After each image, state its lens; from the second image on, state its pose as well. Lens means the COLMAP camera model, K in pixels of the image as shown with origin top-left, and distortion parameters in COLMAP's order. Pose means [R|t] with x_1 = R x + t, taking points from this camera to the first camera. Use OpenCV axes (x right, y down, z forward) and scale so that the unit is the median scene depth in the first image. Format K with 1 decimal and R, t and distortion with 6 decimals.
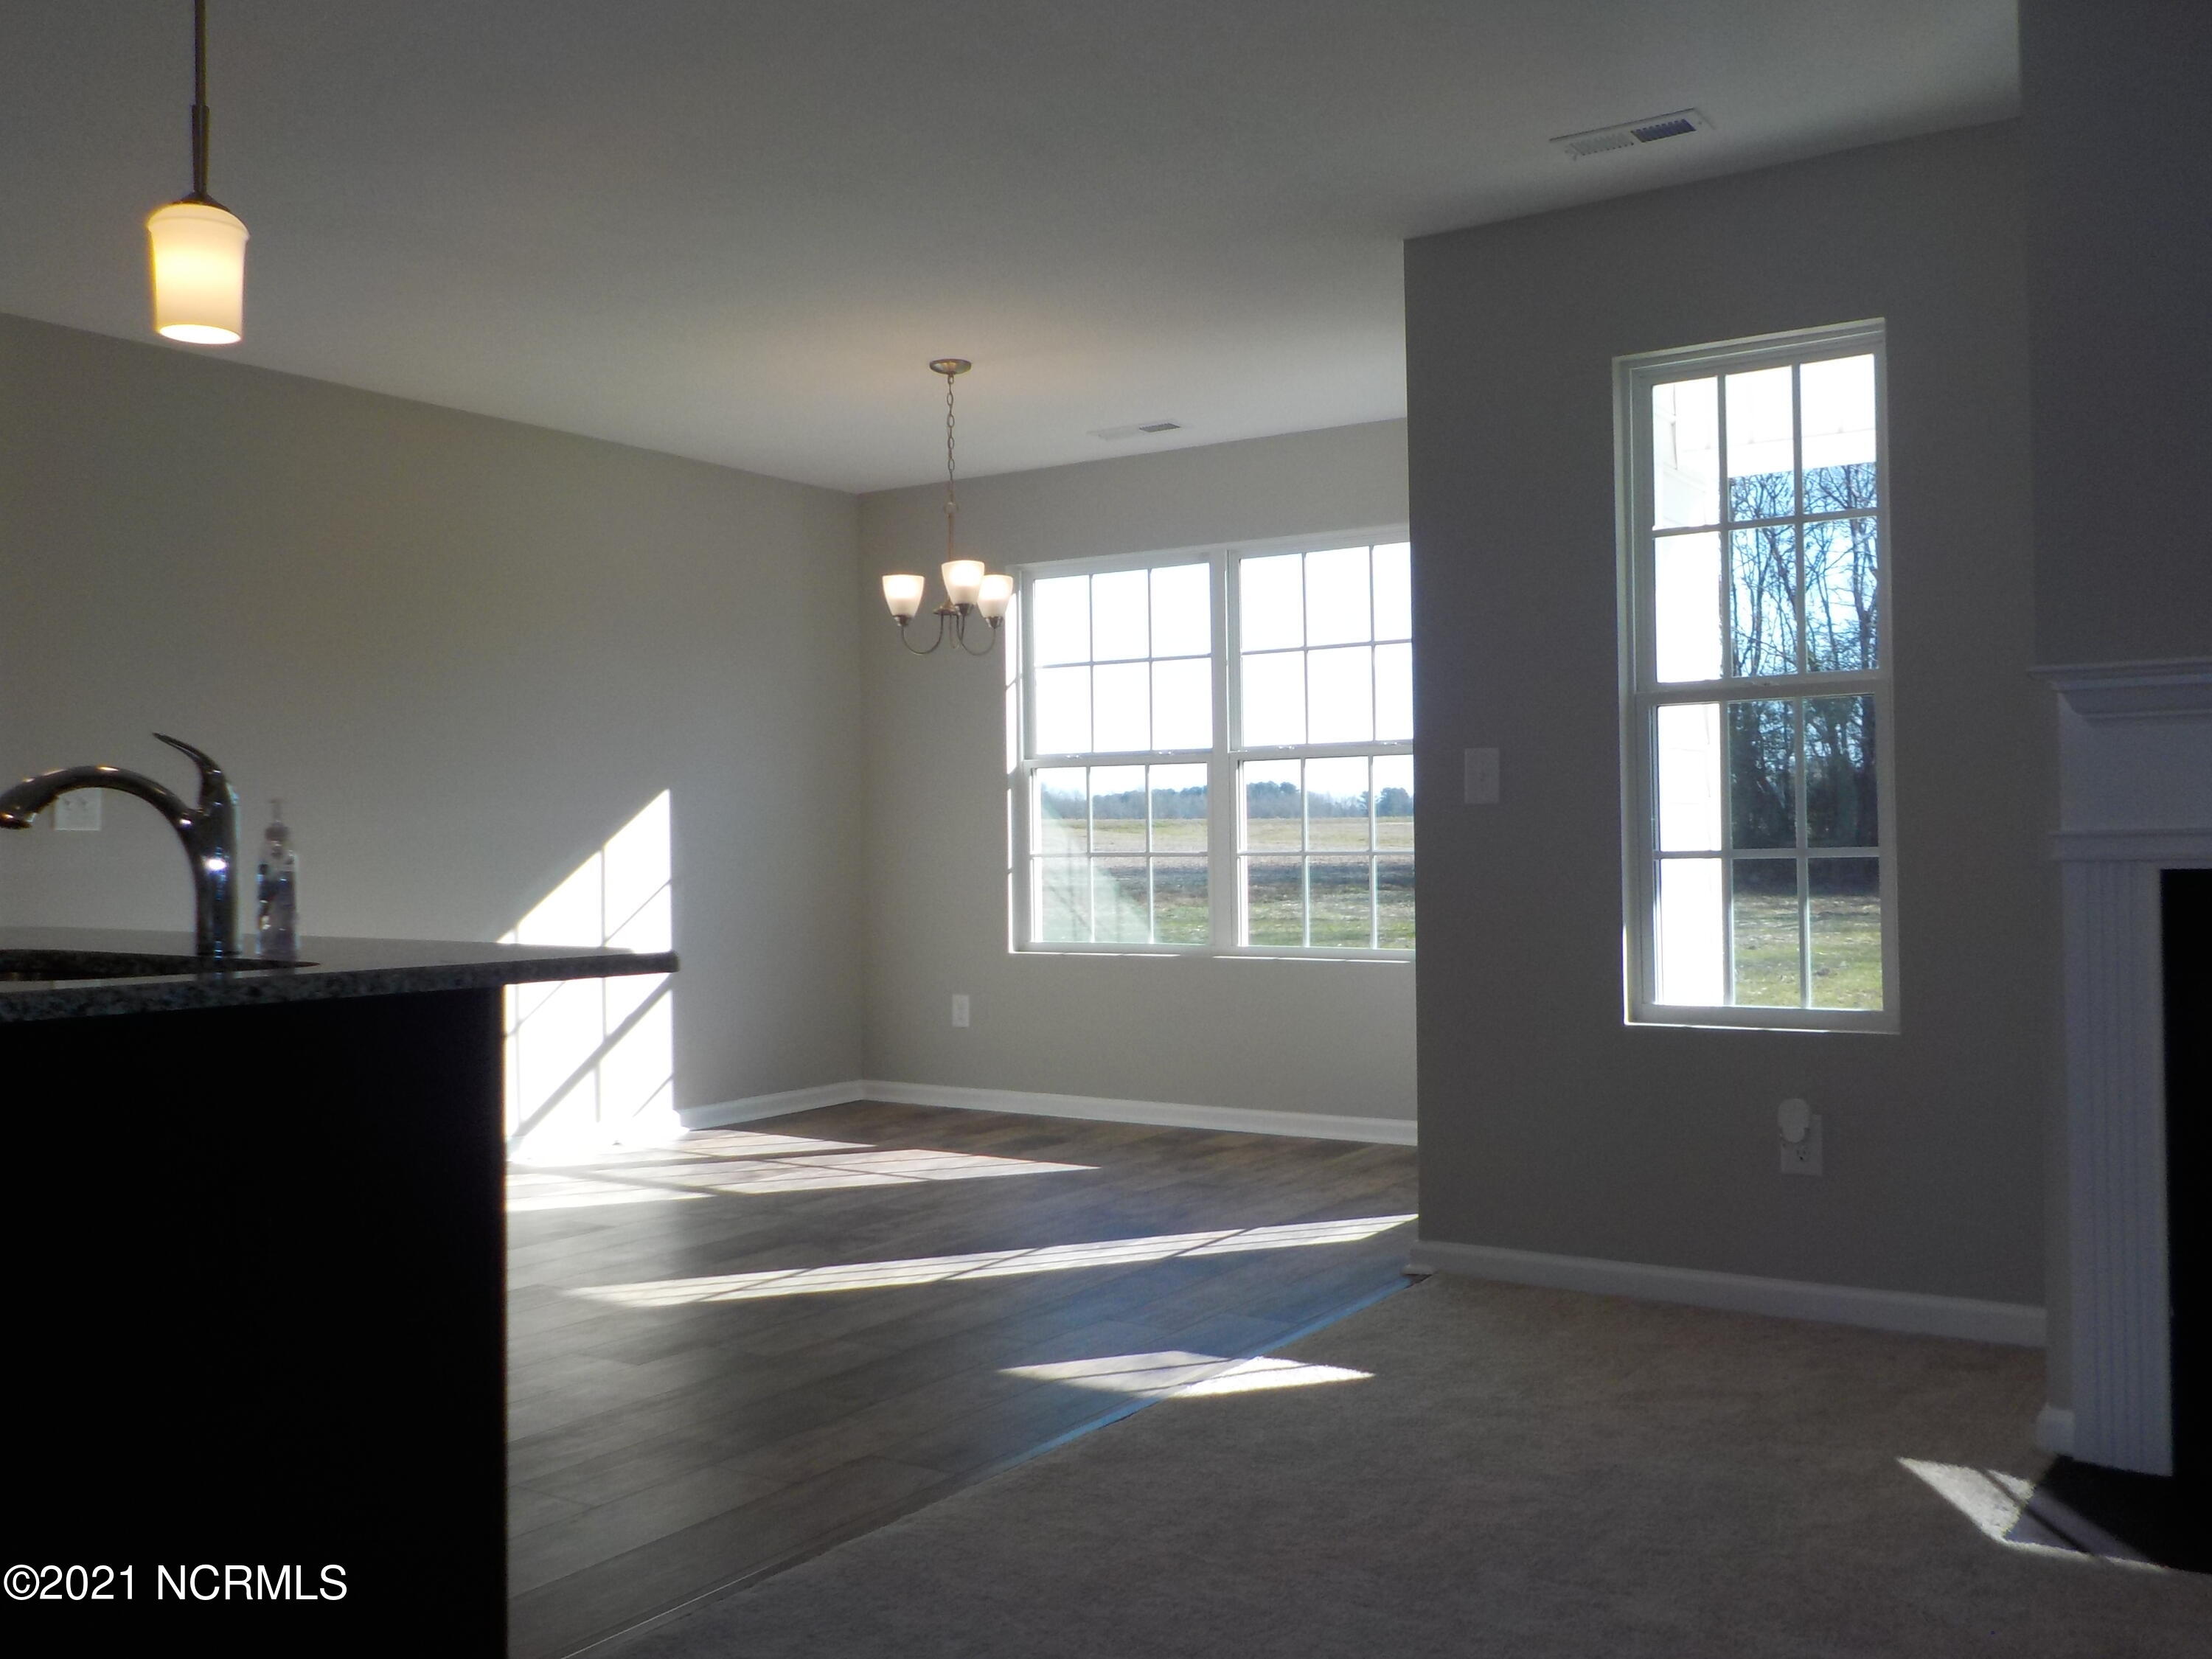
lens RADIAL K [[1986.7, 0, 1093.0], [0, 1986.7, 812.5], [0, 0, 1]] dist [0.009602, -0.017451]
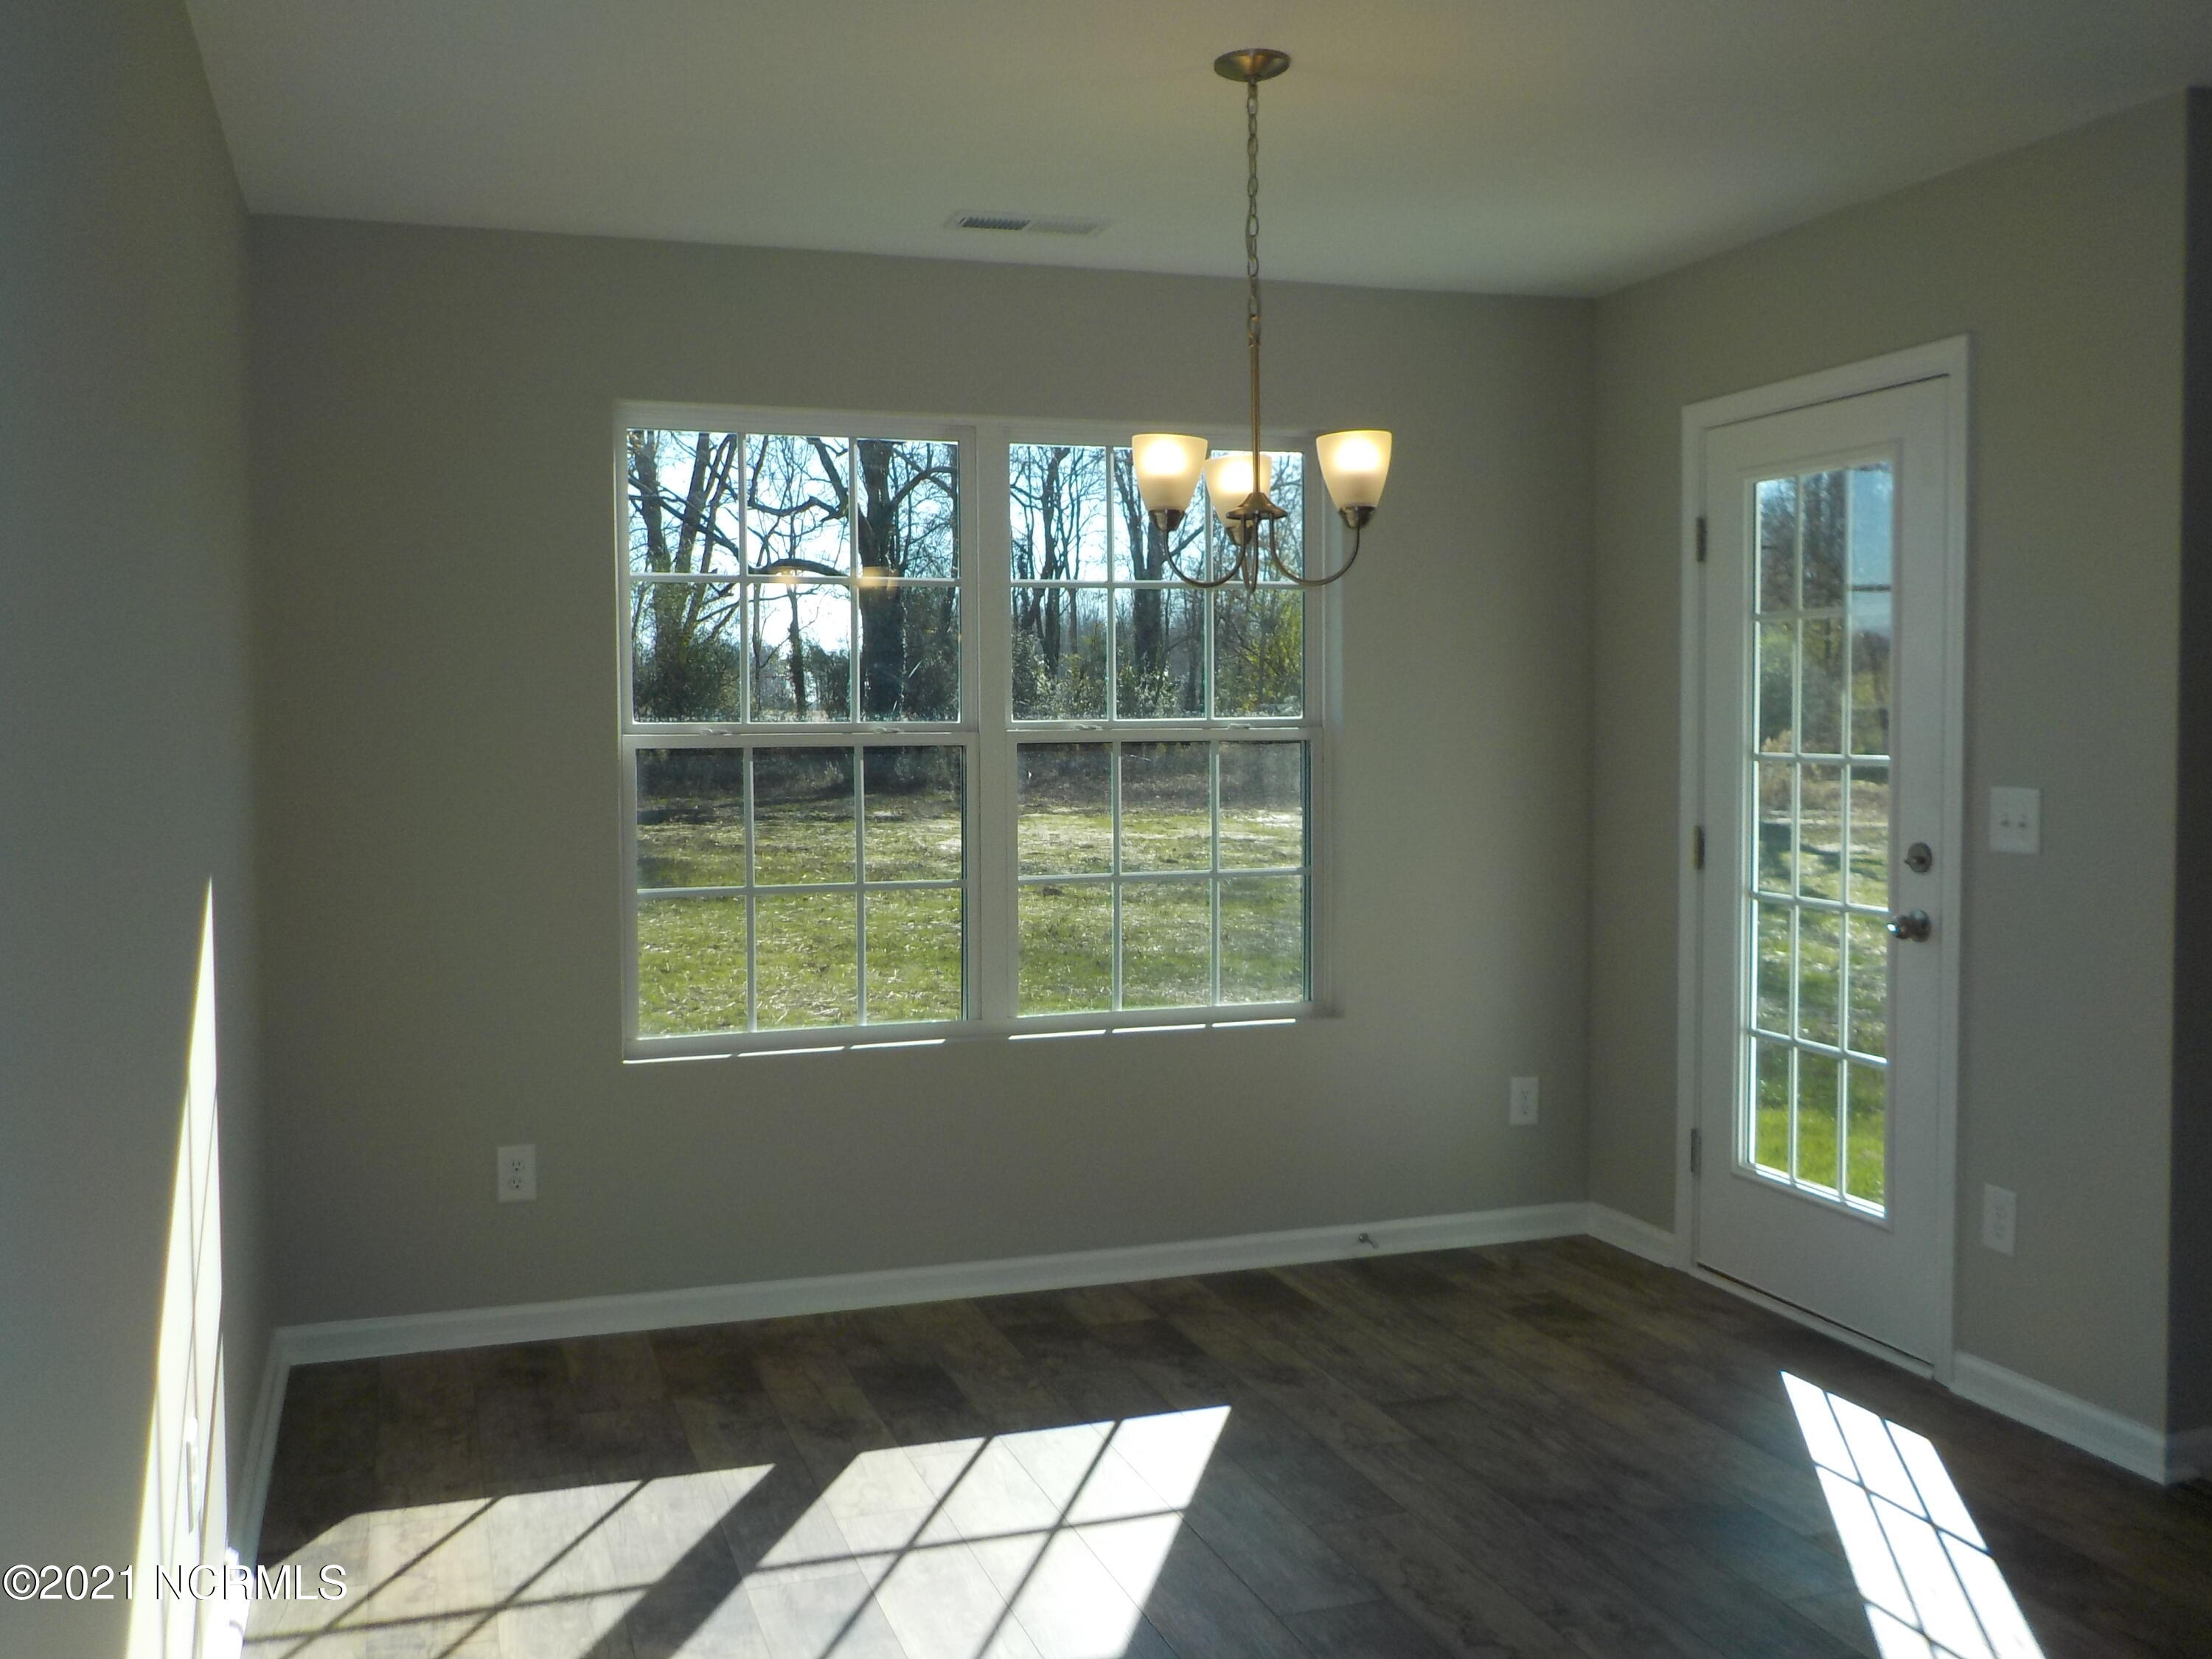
lens RADIAL K [[2016.1, 0, 1103.0], [0, 2016.1, 823.9], [0, 0, 1]] dist [0.022158, 0.015236]
pose [[0.609974, -0.037155, 0.791550, -0.579532], [-0.007350, 0.998592, 0.052537, -0.045395], [-0.792387, -0.037864, 0.608842, 0.713847]]
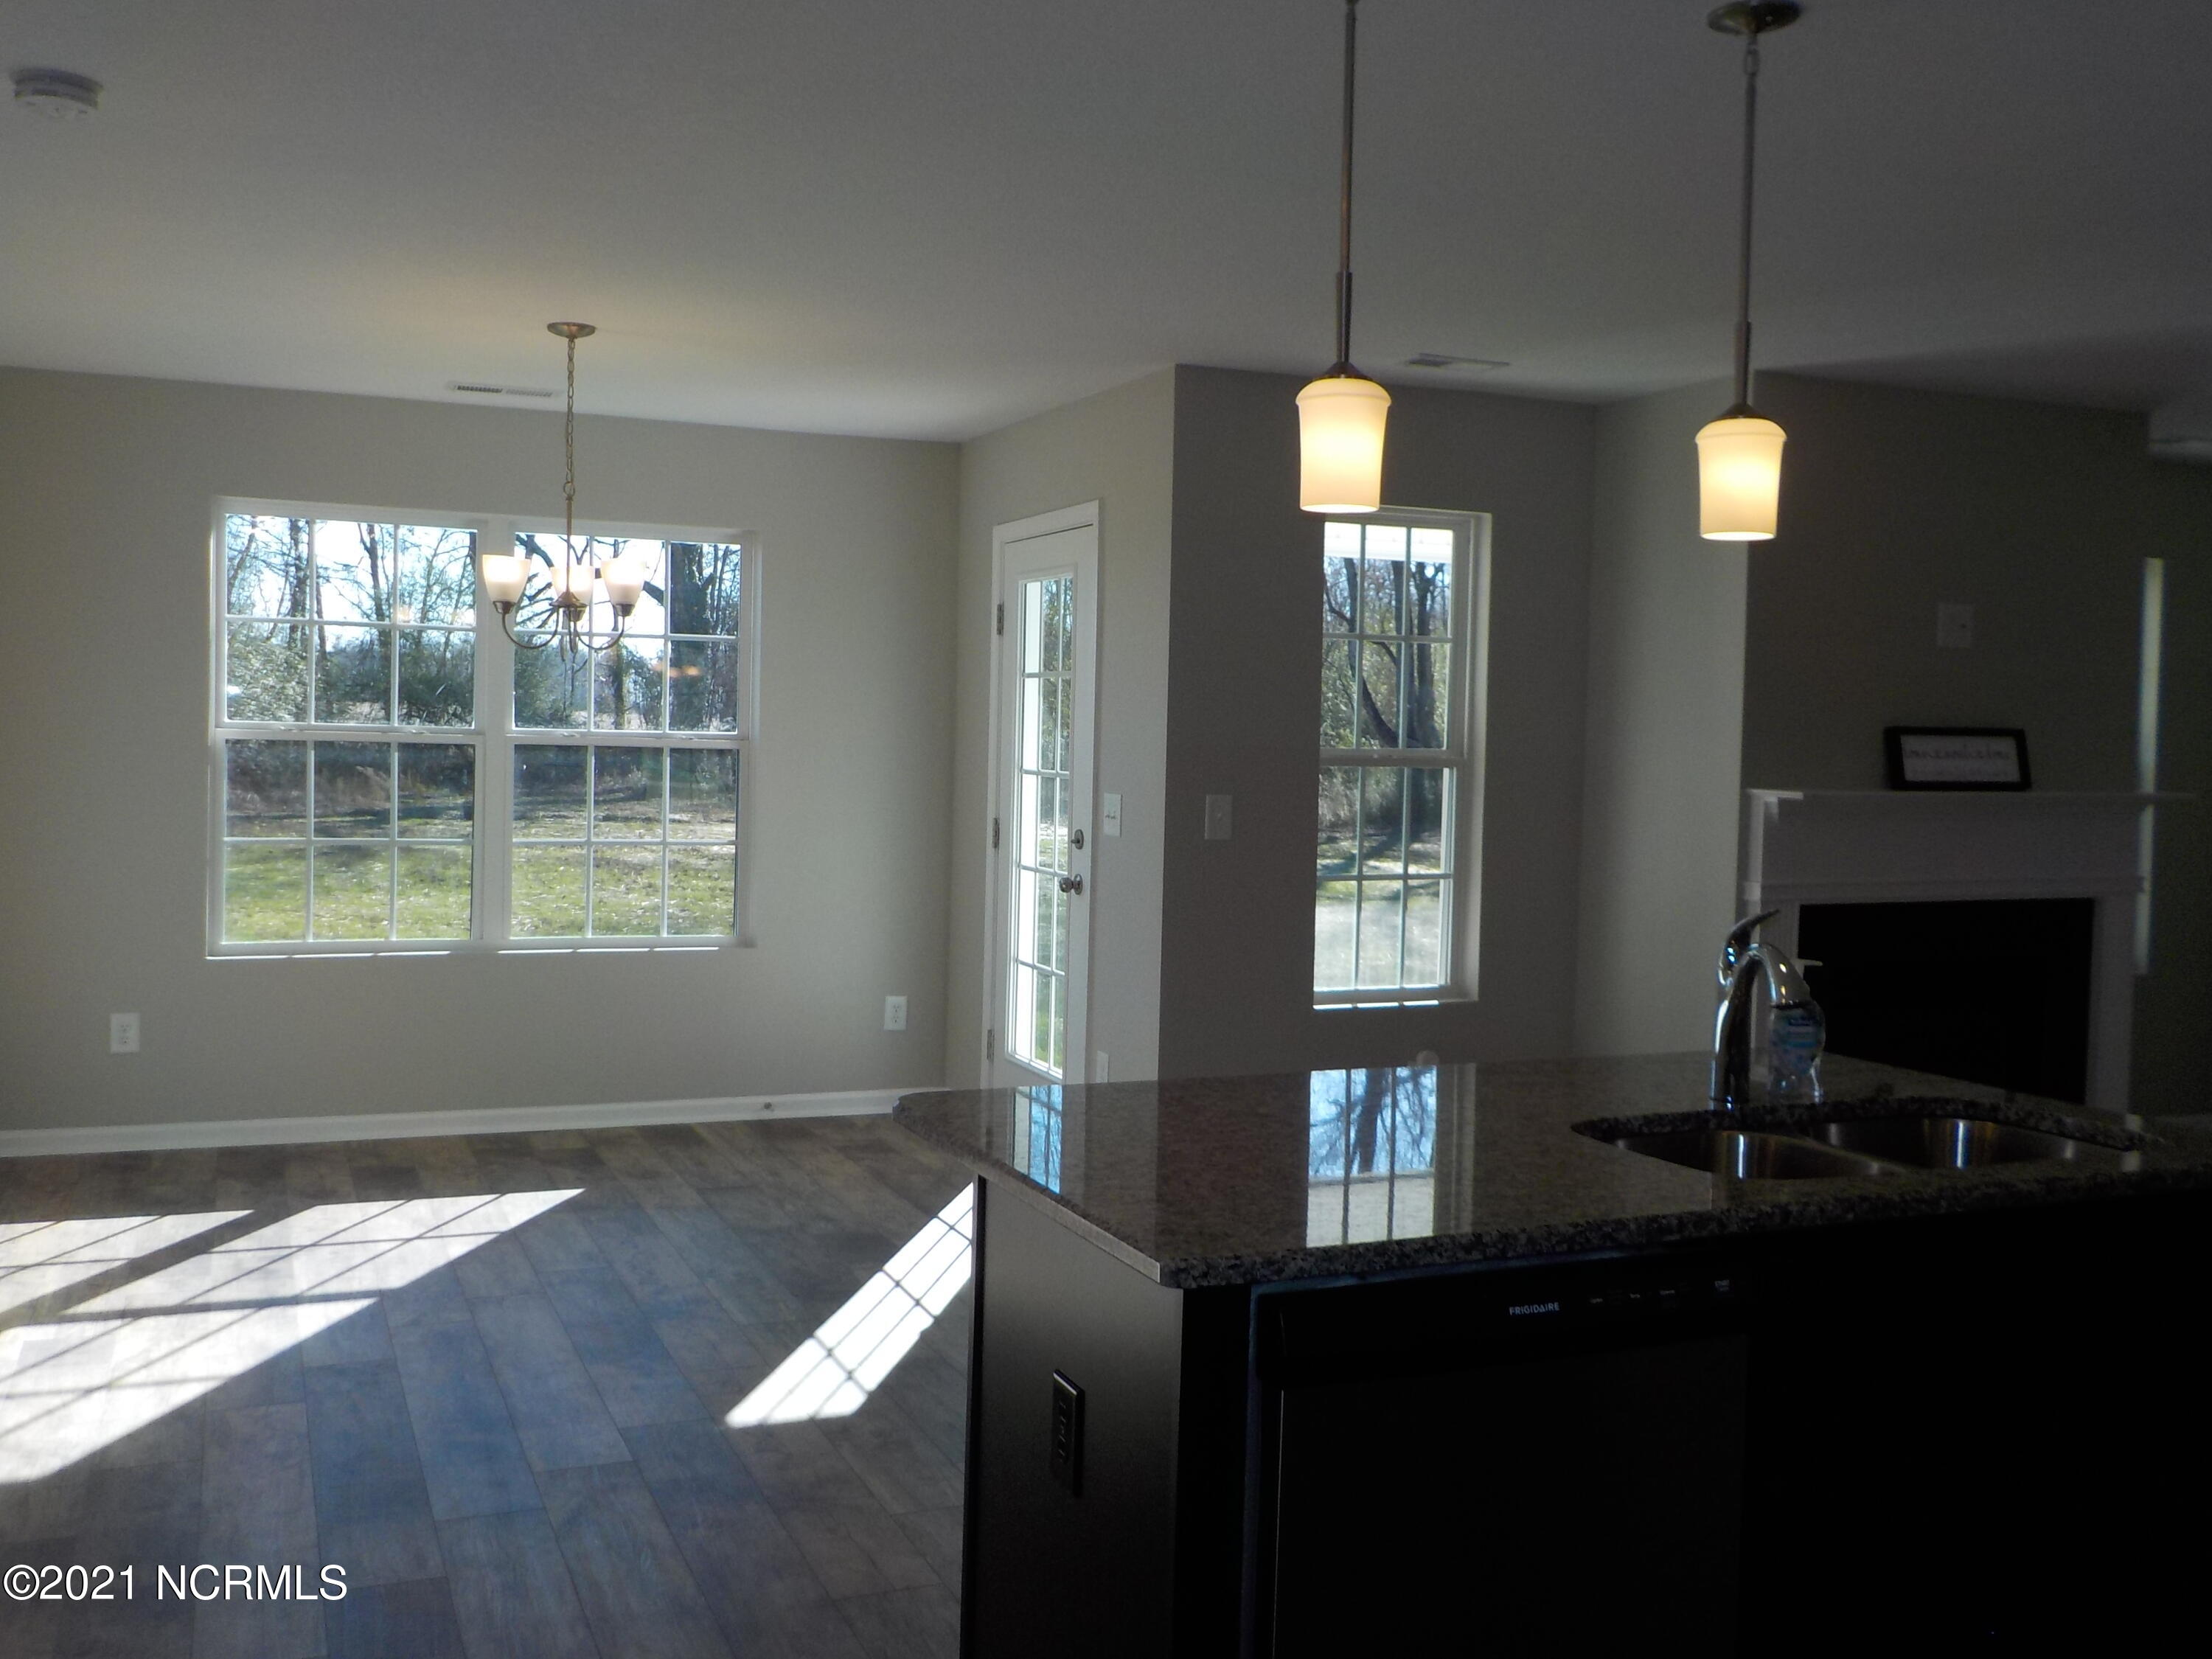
lens RADIAL K [[1969.3, 0, 1076.9], [0, 1969.3, 831.2], [0, 0, 1]] dist [0.009313, 0.014039]
pose [[0.551110, -0.017192, 0.834255, -0.726848], [-0.040466, 0.998061, 0.047299, -0.052278], [-0.833451, -0.059826, 0.549346, 0.322427]]
